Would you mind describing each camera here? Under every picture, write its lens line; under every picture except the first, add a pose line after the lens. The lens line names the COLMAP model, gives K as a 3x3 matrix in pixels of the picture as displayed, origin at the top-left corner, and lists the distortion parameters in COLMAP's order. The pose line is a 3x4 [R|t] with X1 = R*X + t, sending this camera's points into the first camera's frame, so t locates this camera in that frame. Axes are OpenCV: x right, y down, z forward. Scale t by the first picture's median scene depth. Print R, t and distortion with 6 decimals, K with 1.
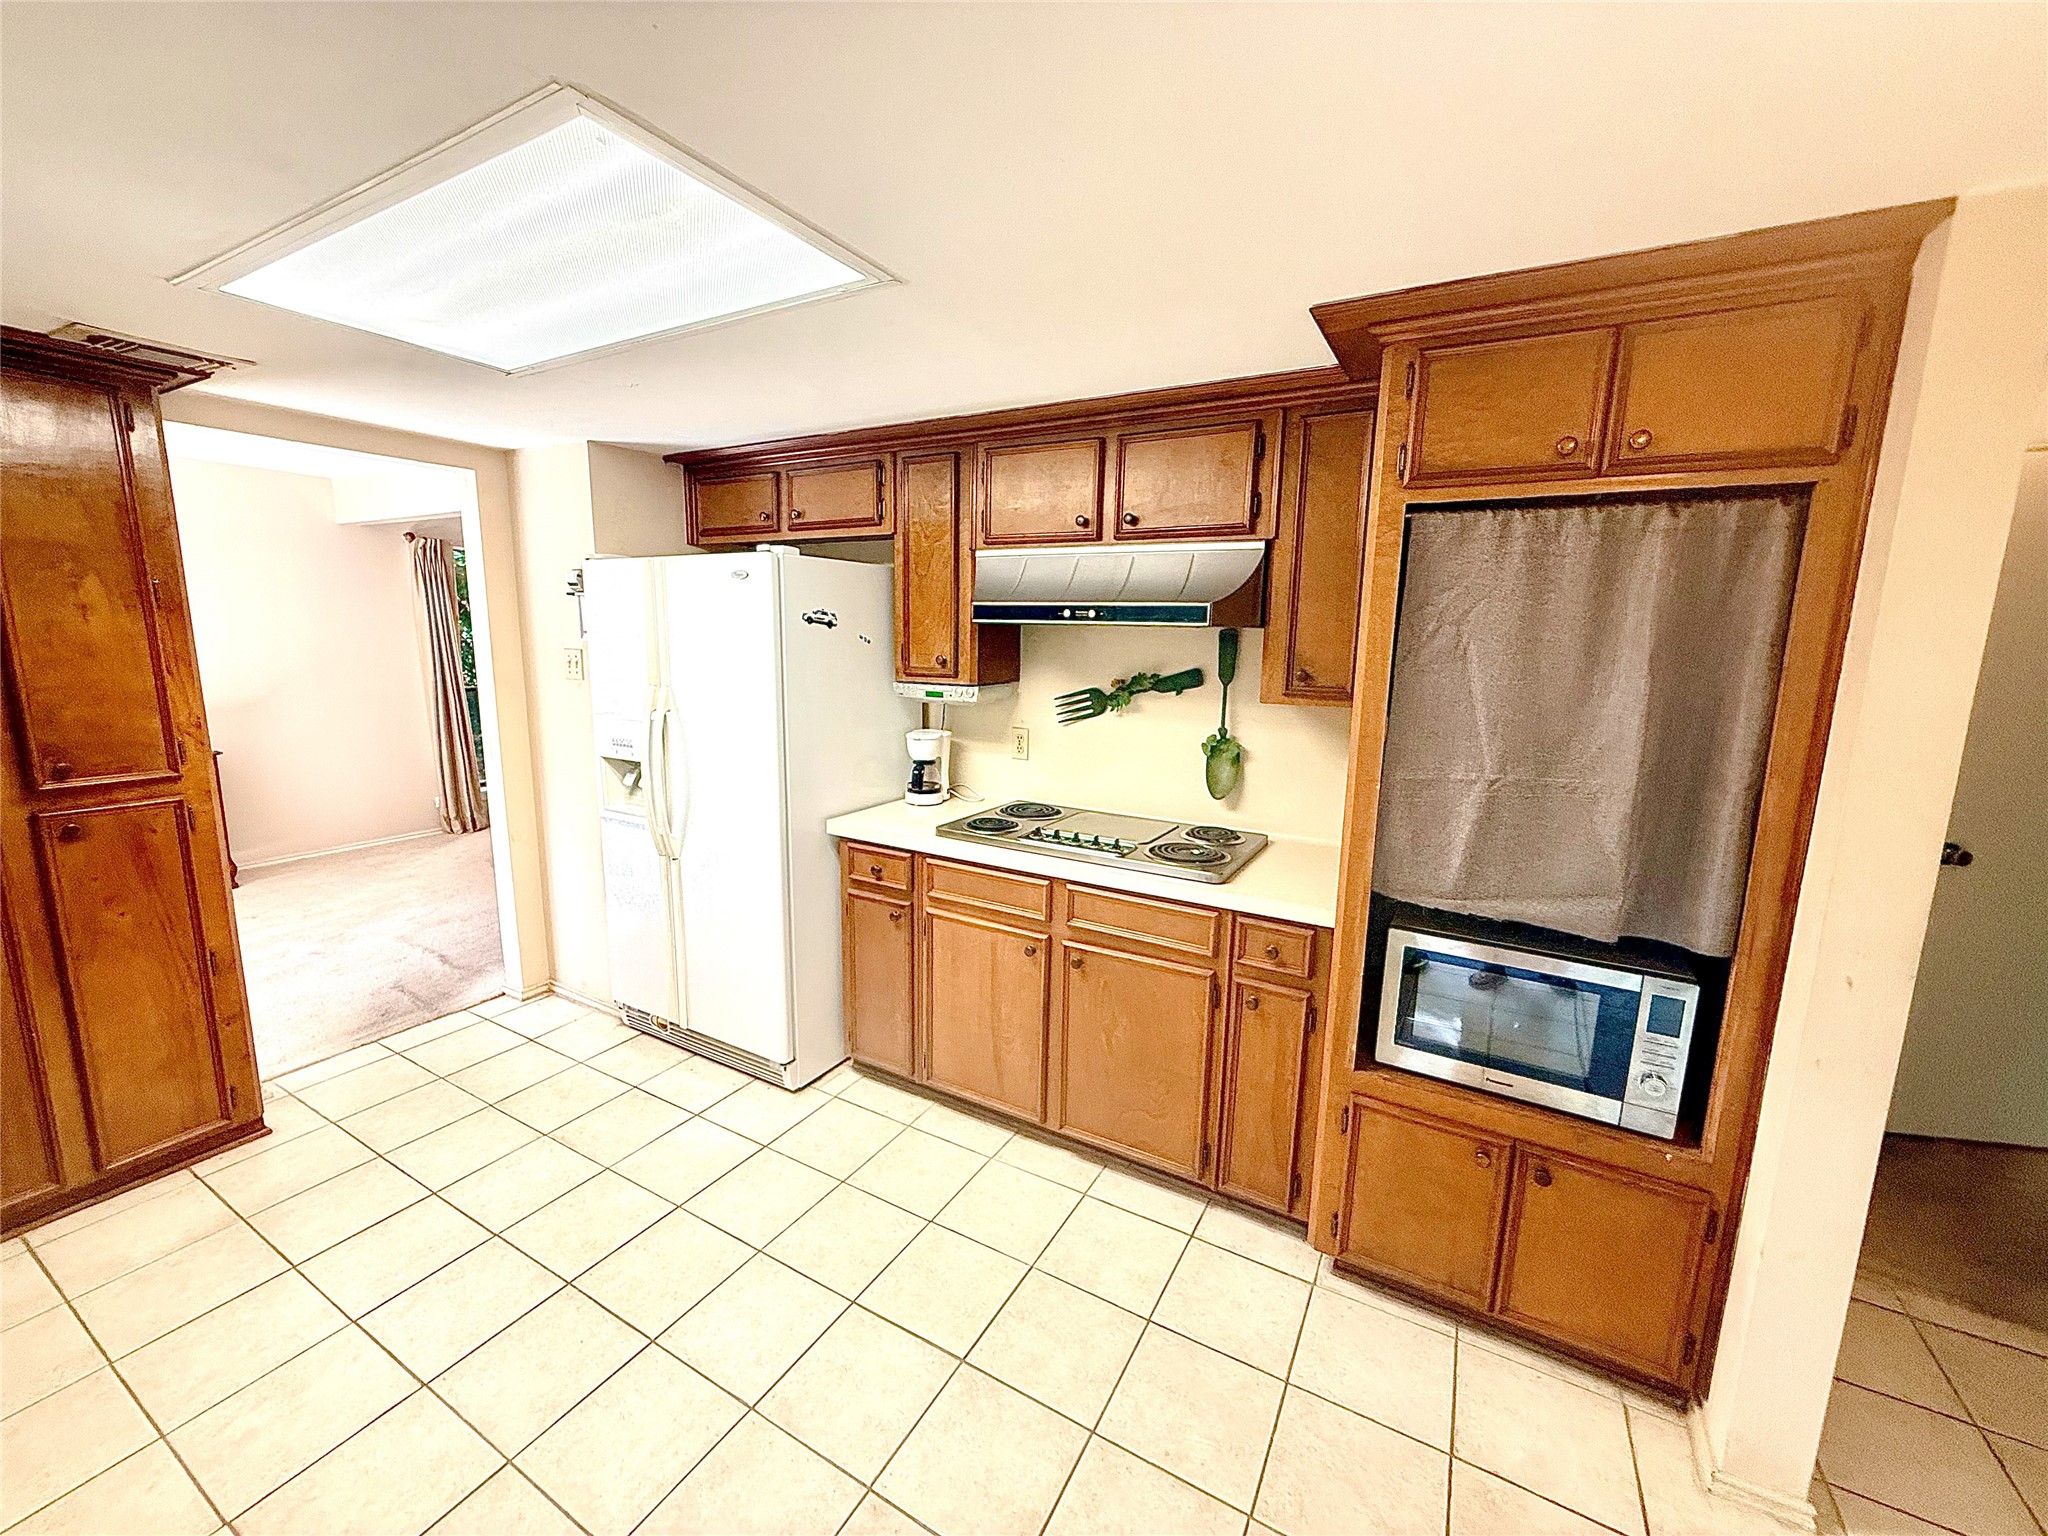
lens RADIAL K [[804.1, 0, 1025.2], [0, 804.1, 765.0], [0, 0, 1]] dist [-0.001645, 0.000344]
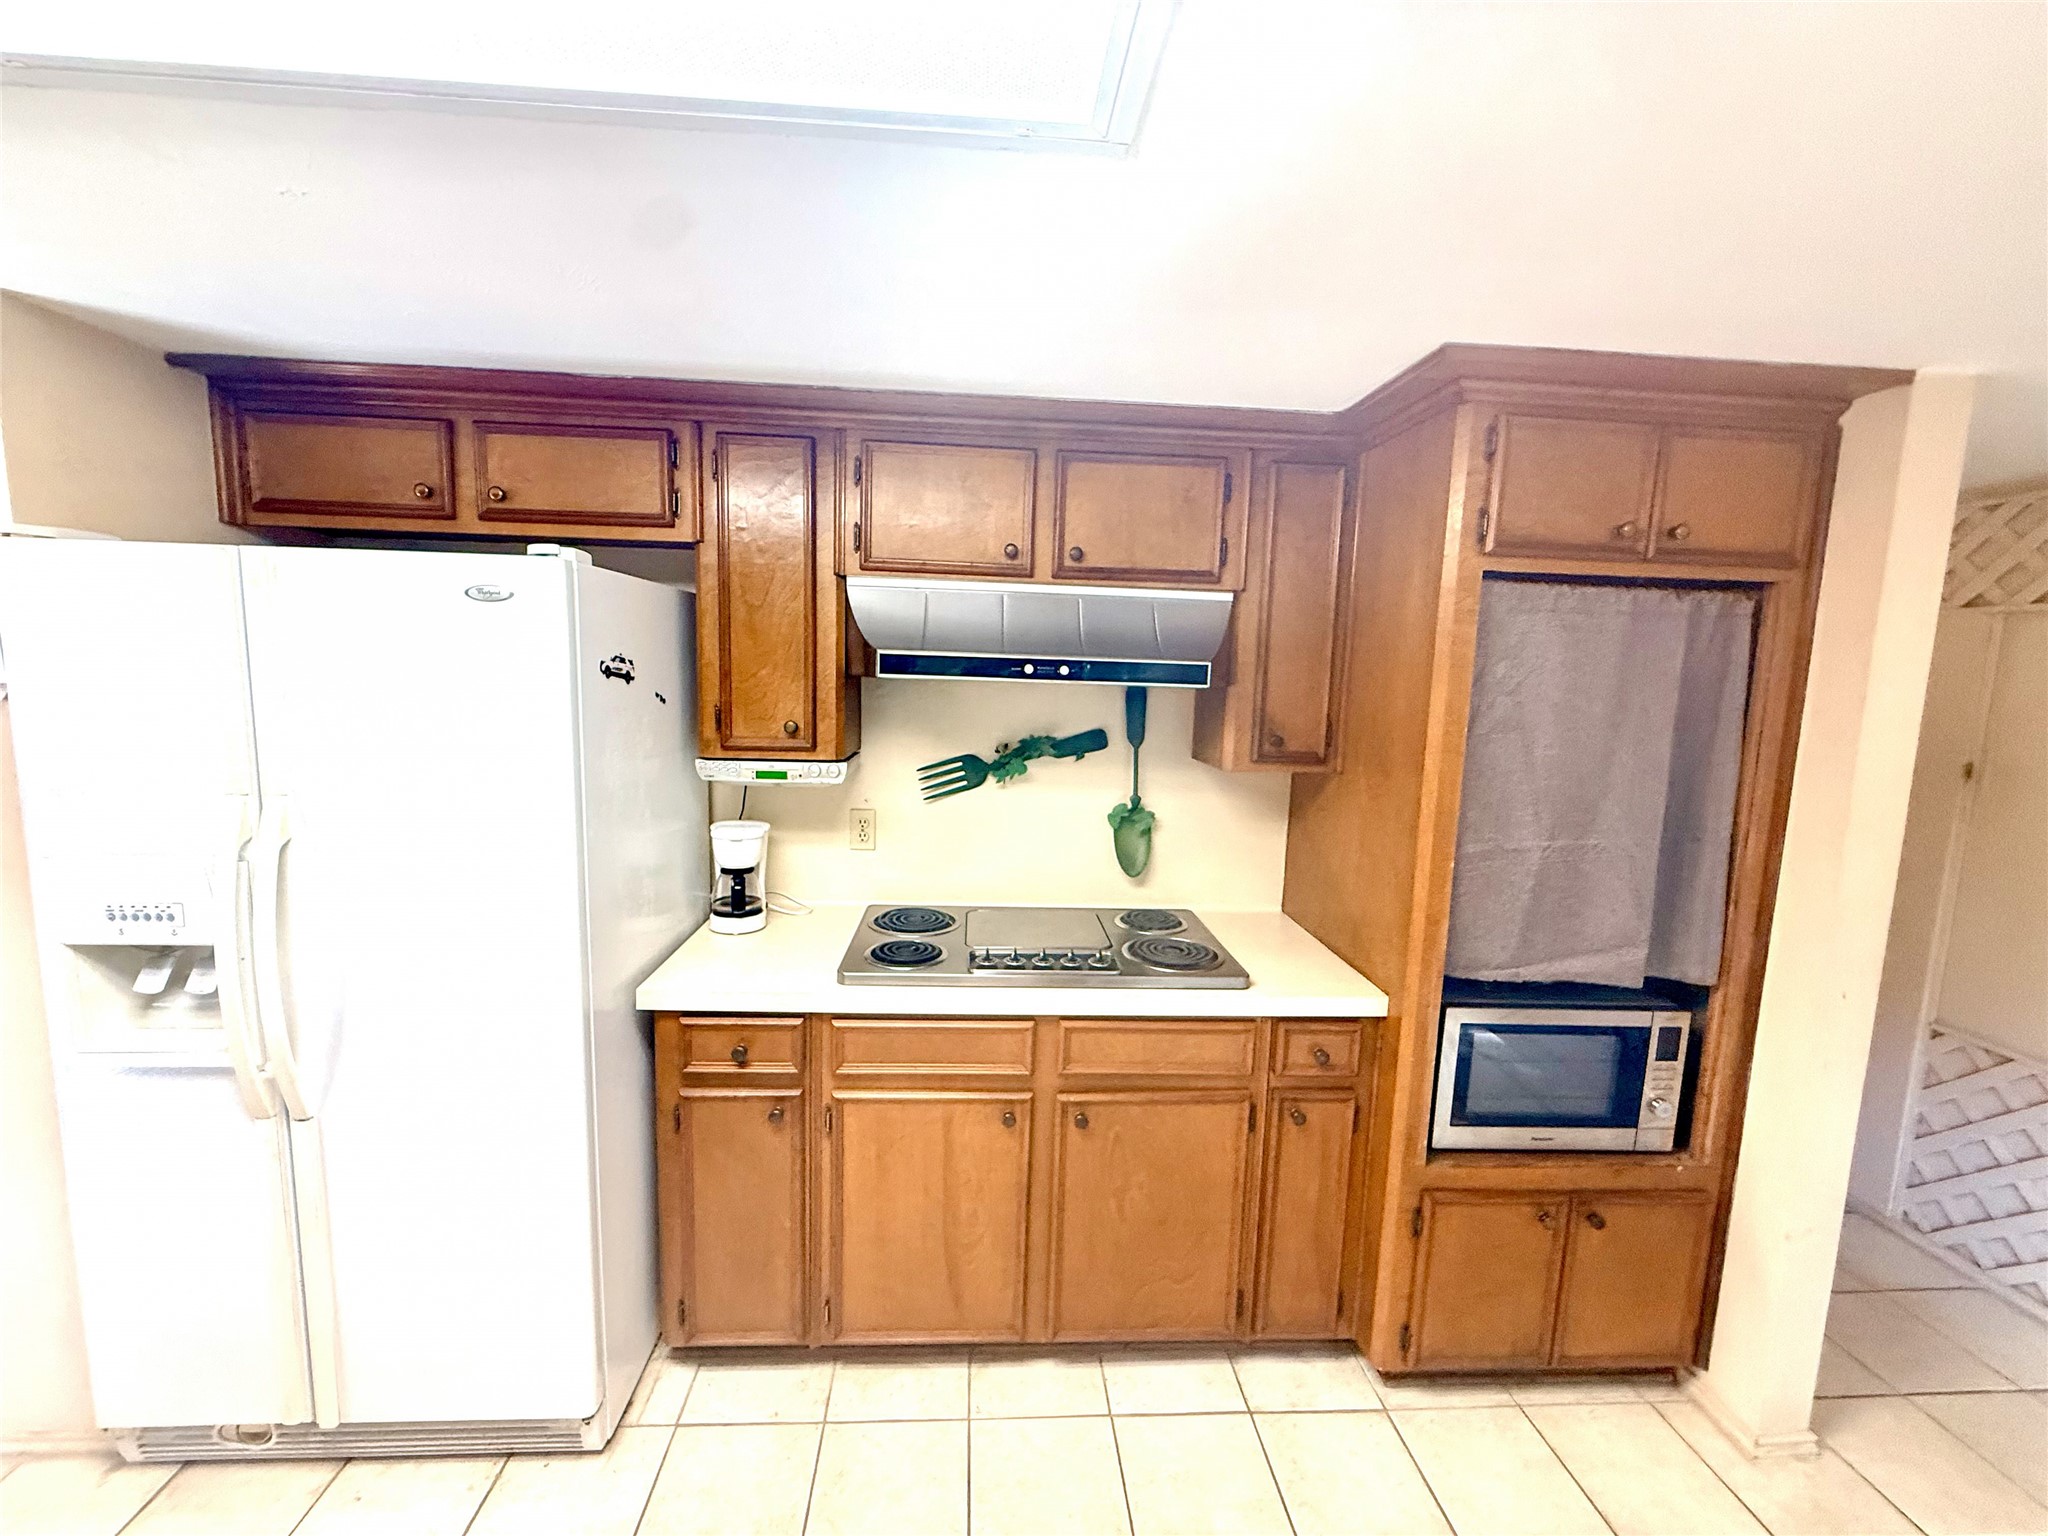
lens RADIAL K [[804.1, 0, 1015.9], [0, 804.1, 767.5], [0, 0, 1]] dist [-0.001645, 0.000344]
pose [[0.842756, -0.058310, 0.535128, -0.364071], [0.073936, 0.997233, -0.007777, -0.086427], [-0.533193, 0.046119, 0.844735, 0.347820]]
